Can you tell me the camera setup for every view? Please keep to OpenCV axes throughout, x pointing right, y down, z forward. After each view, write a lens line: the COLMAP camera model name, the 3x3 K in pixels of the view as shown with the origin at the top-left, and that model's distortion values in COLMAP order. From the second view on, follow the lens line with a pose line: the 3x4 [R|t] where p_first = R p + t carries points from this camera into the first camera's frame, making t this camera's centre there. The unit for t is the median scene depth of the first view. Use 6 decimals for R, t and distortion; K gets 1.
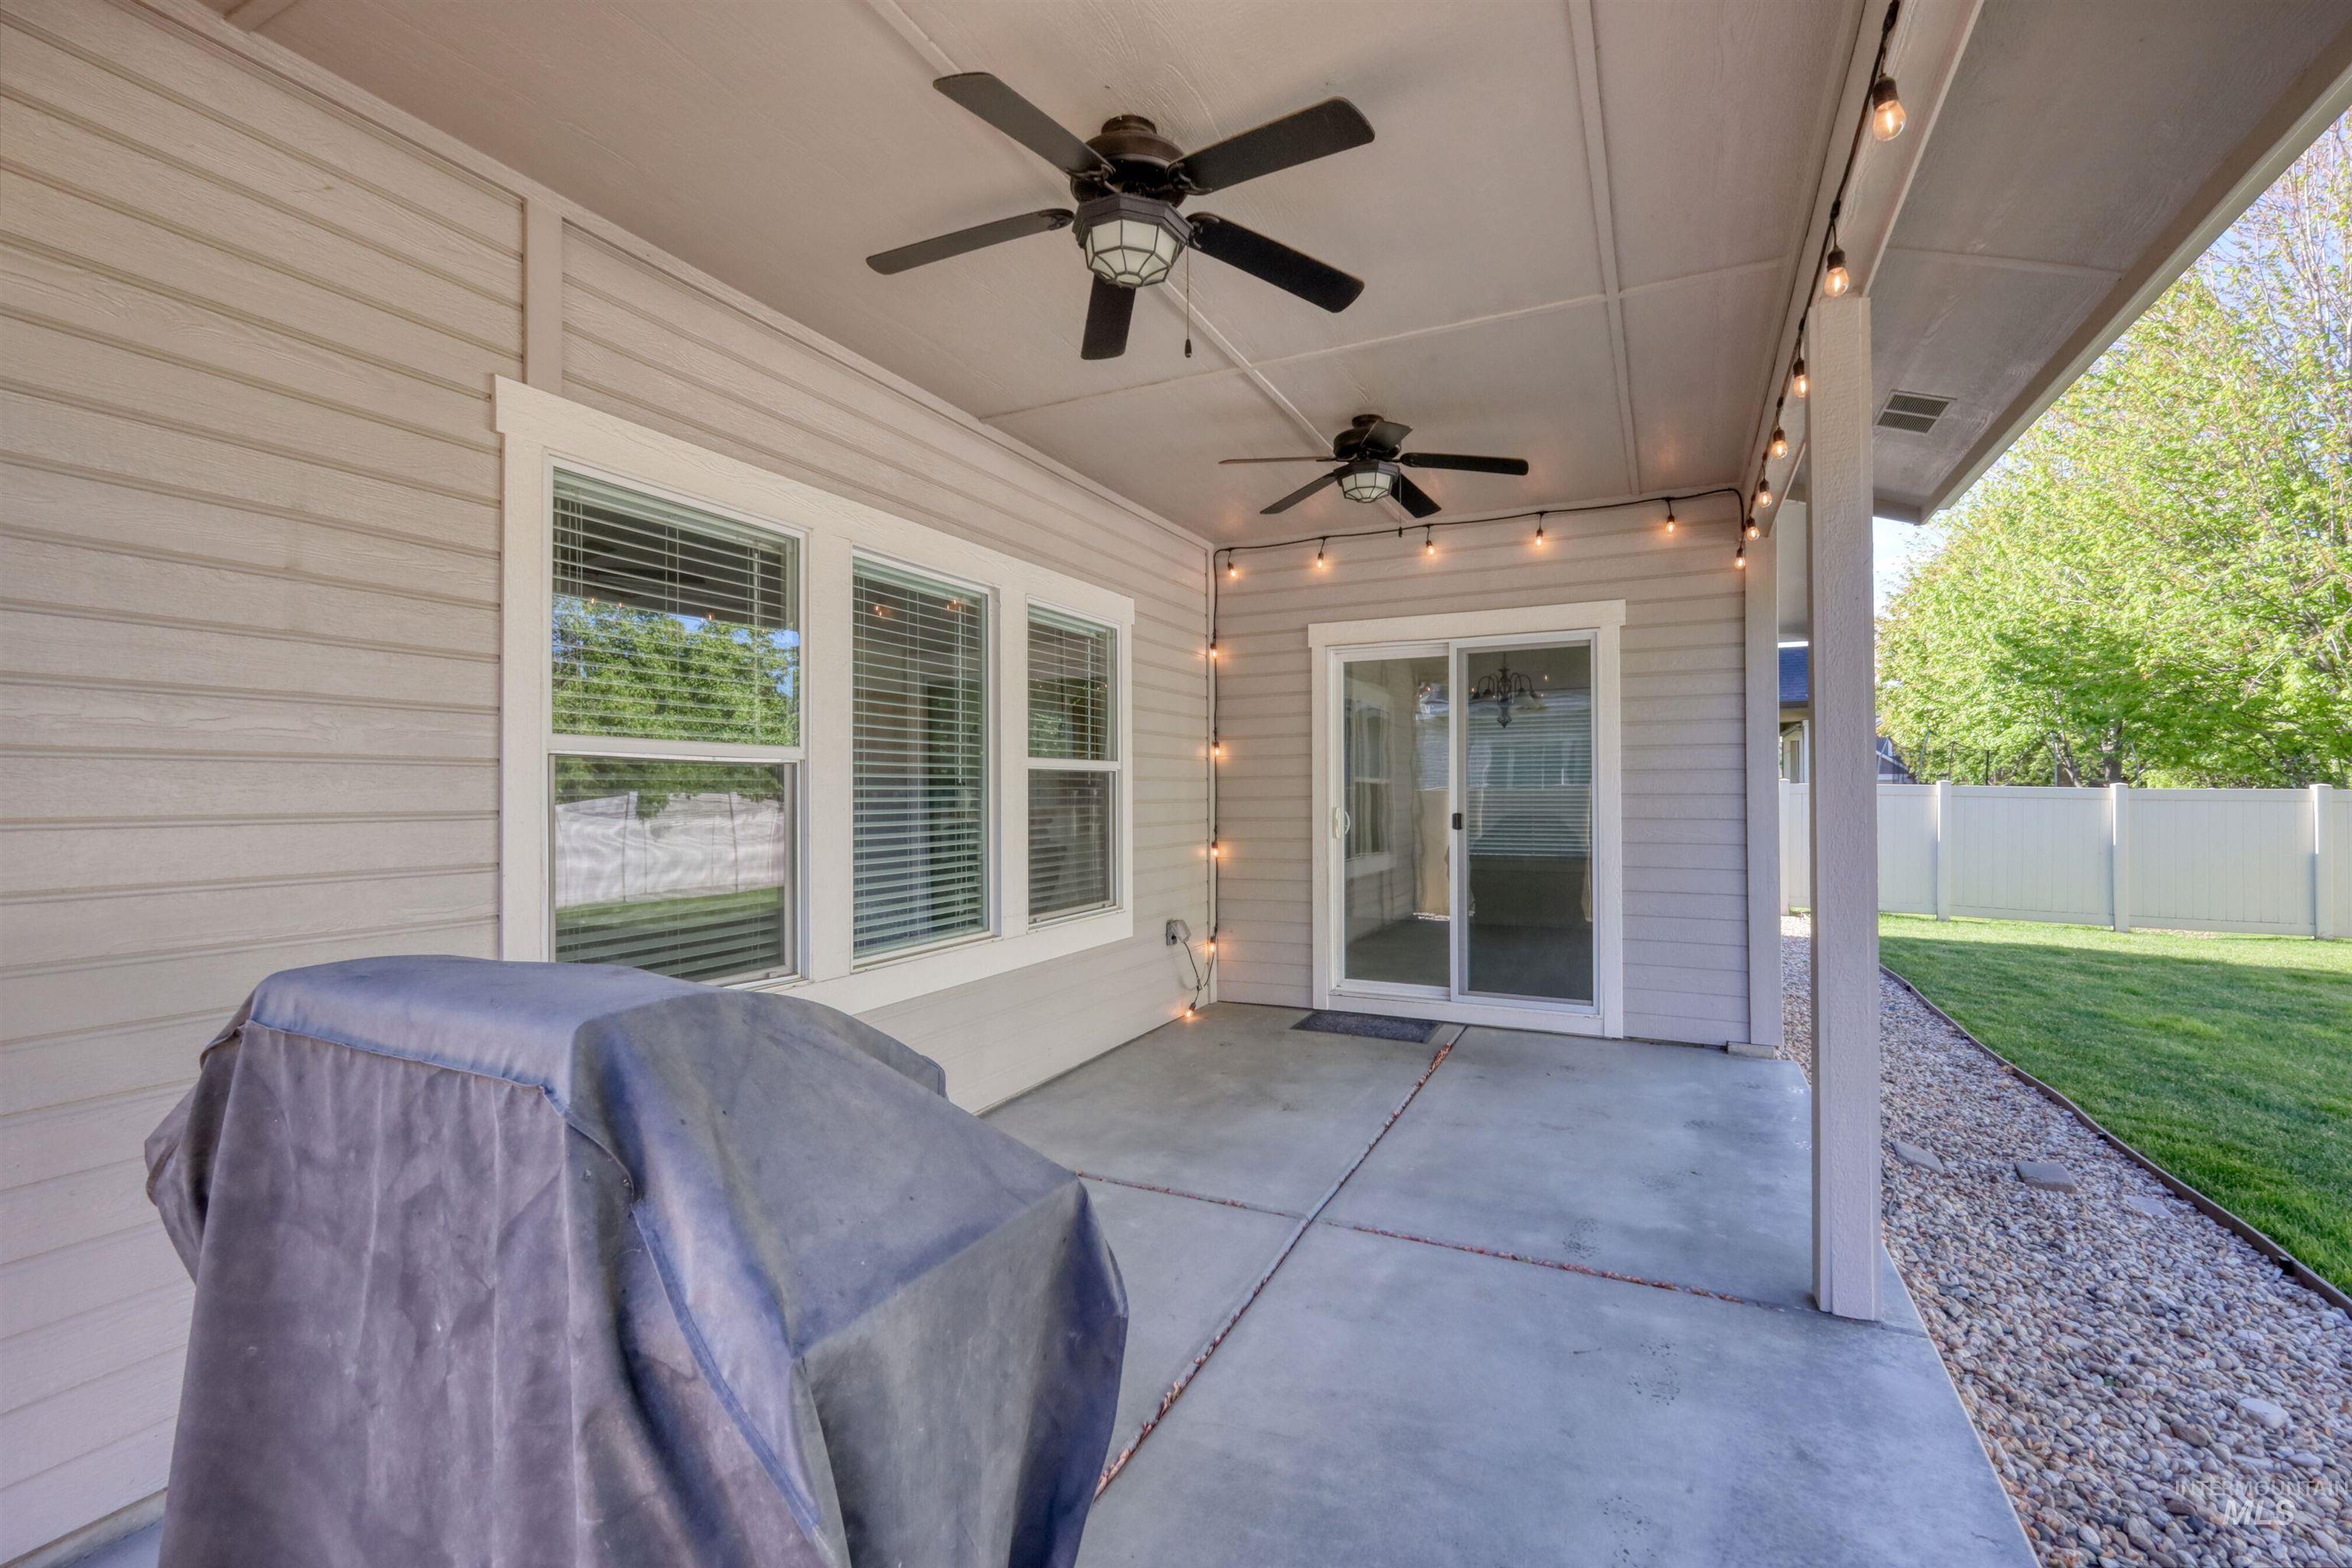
lens RADIAL K [[1014.8, 0, 1173.5], [0, 1014.8, 780.7], [0, 0, 1]] dist [0.004316, 0.000651]
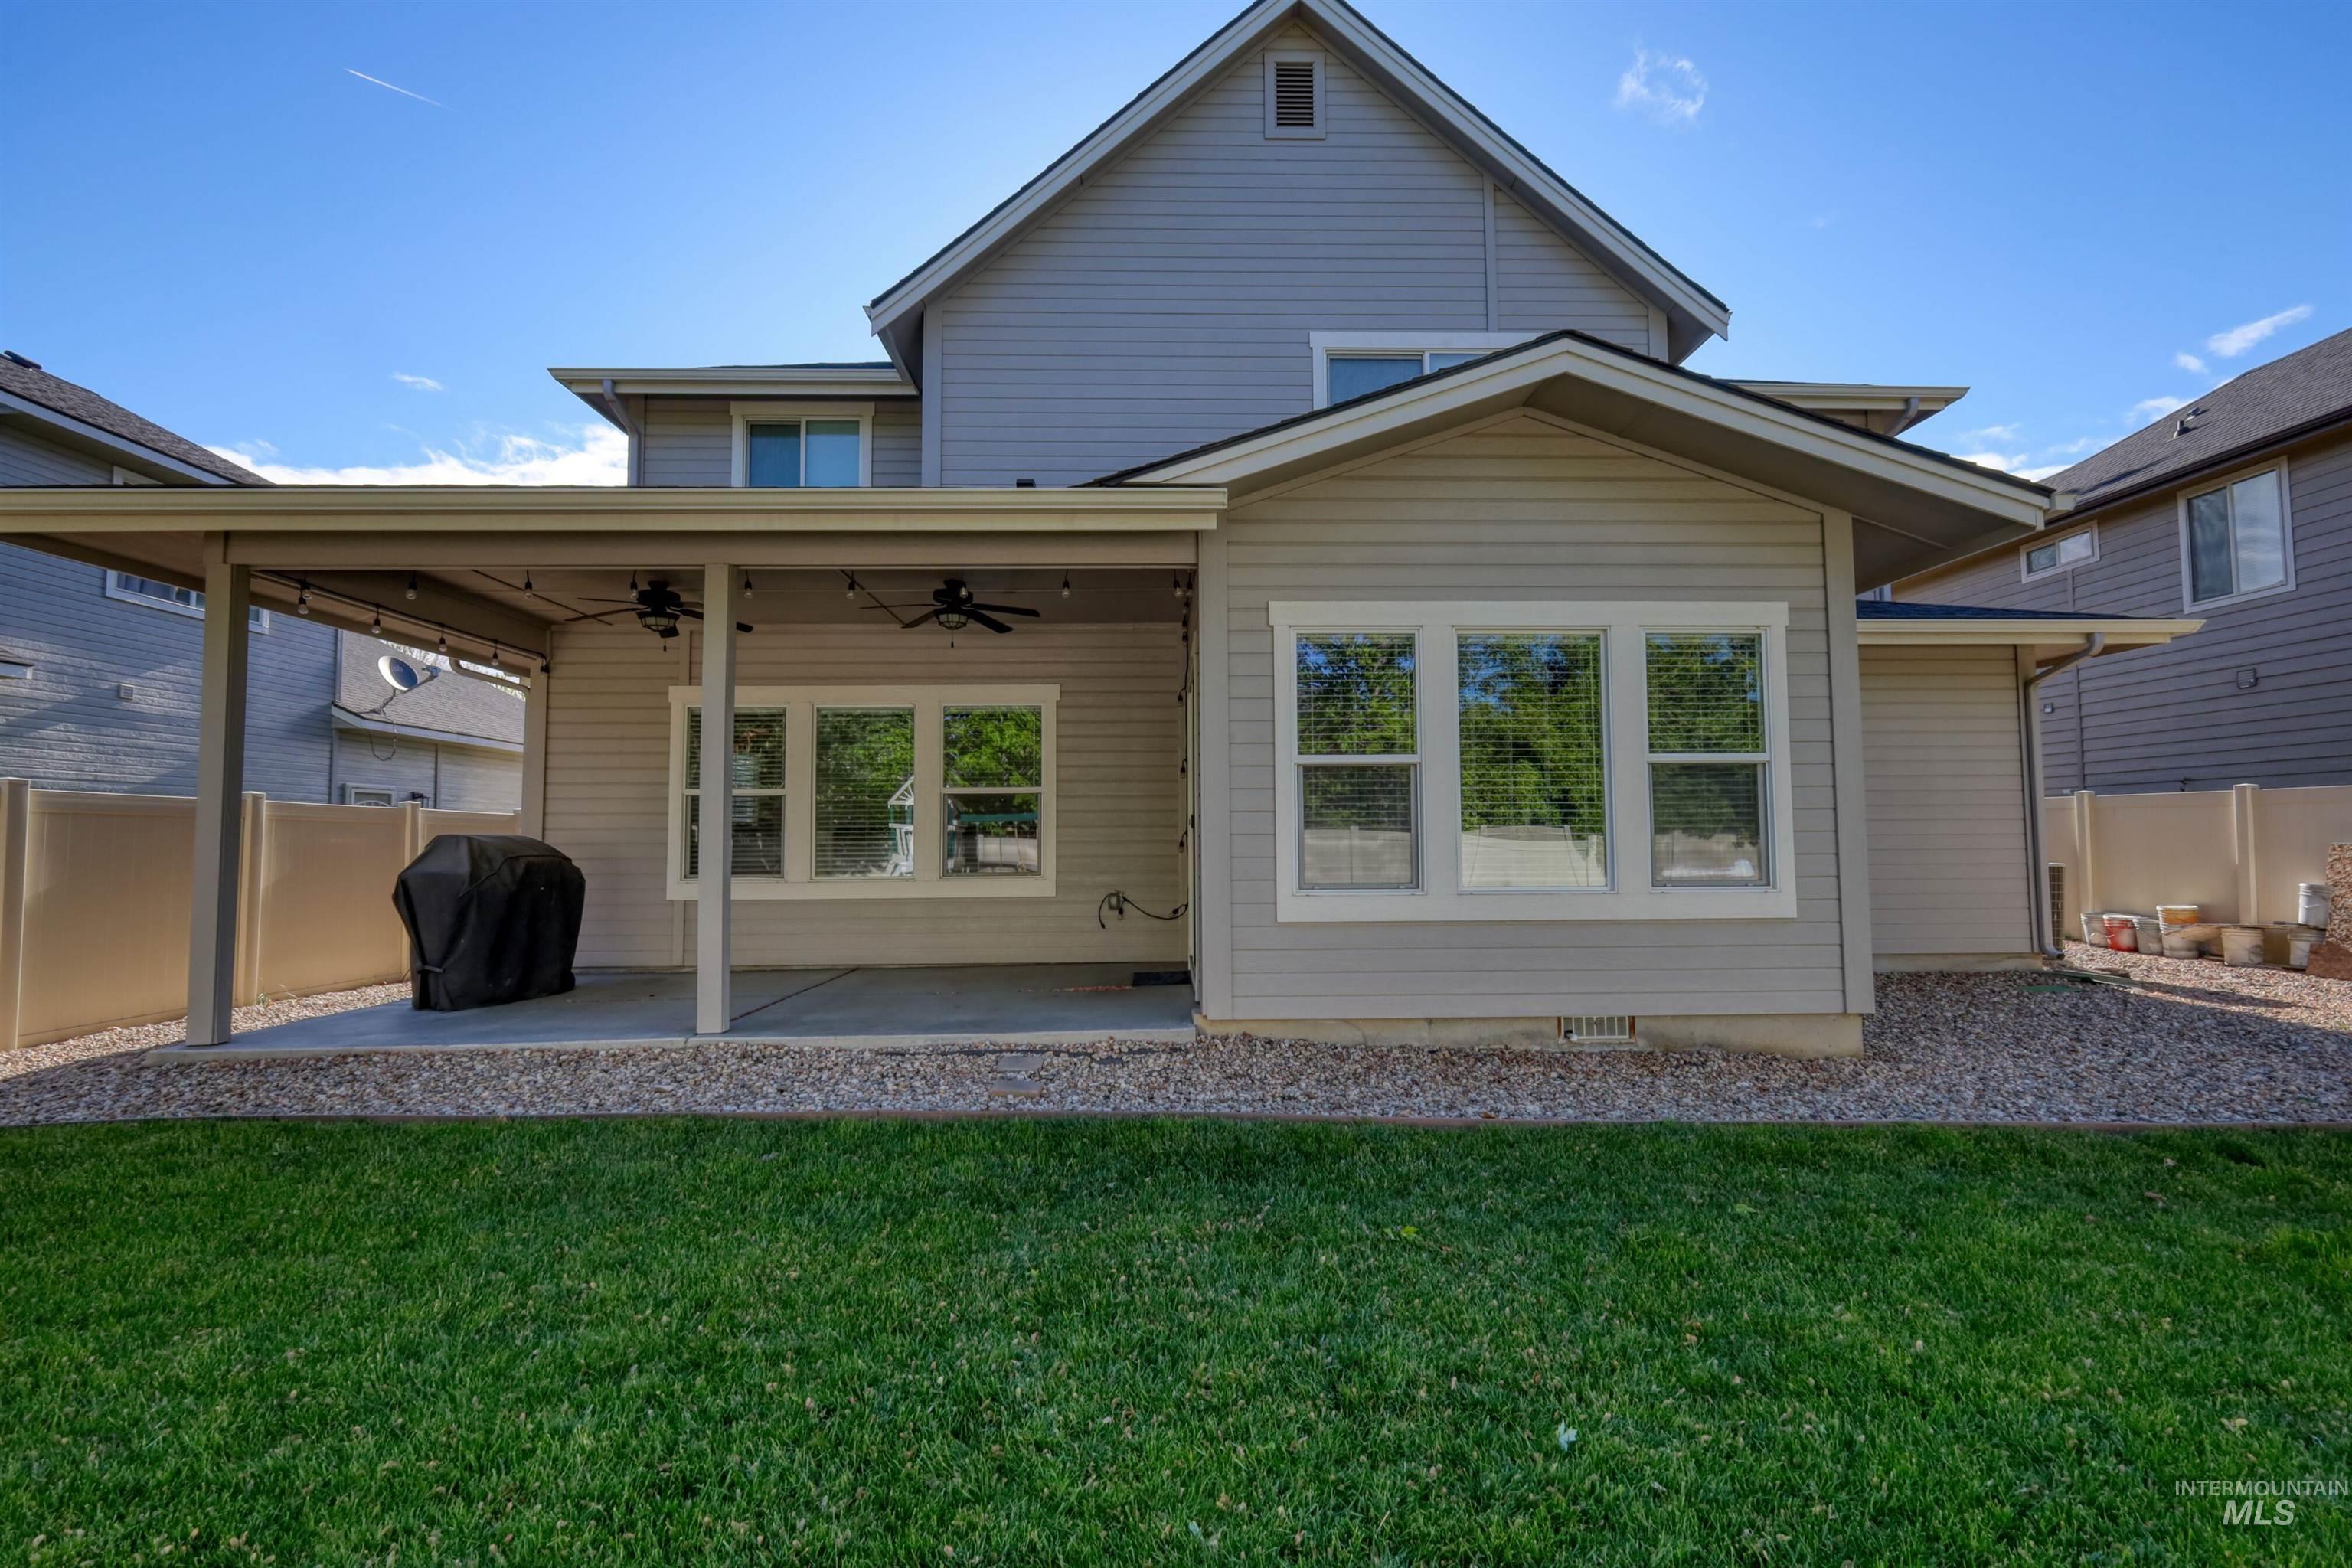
lens RADIAL K [[1022.0, 0, 1179.4], [0, 1022.0, 786.2], [0, 0, 1]] dist [0.000584, 0.000487]
pose [[0.464050, -0.045073, -0.884662, 1.536843], [0.015138, 0.998962, -0.042955, 0.056509], [0.885680, 0.006541, 0.464250, 0.445371]]
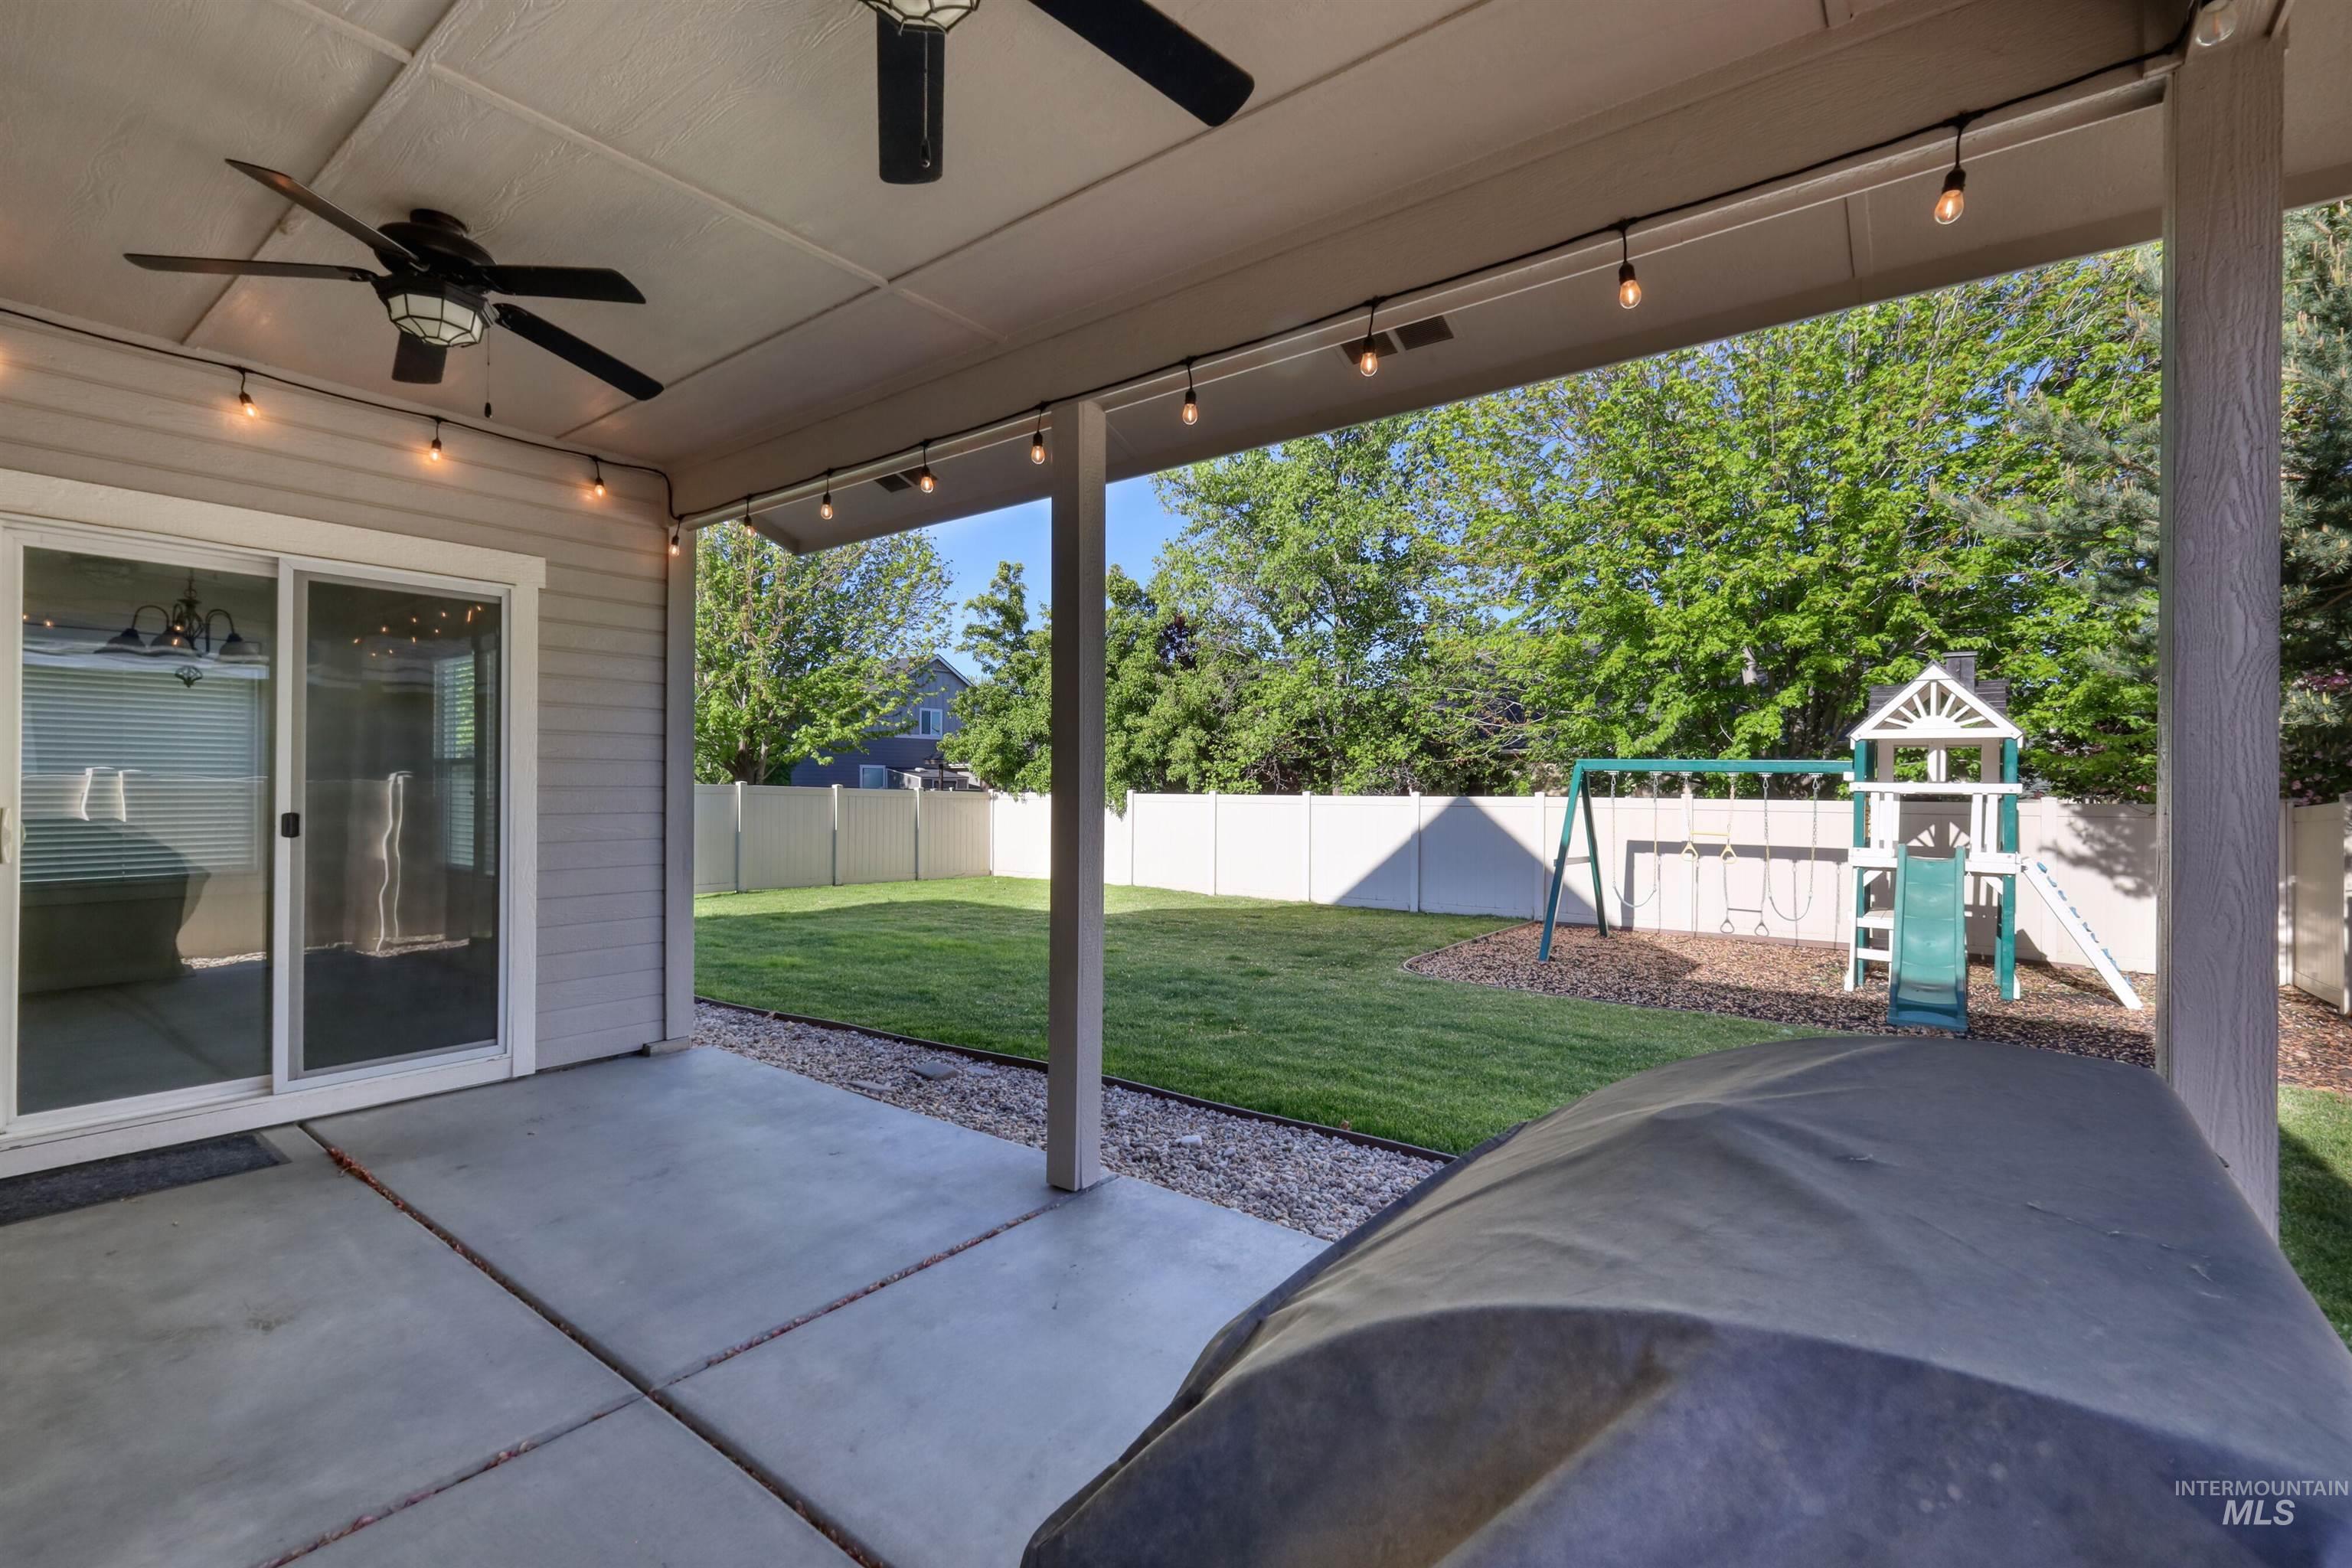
lens RADIAL K [[1022.0, 0, 1179.4], [0, 1022.0, 786.2], [0, 0, 1]] dist [0.000584, 0.000487]
pose [[0.197584, 0.003886, 0.980278, -0.301743], [-0.015343, 0.999882, -0.000871, 0.005927], [-0.980166, -0.014868, 0.197620, 0.316095]]
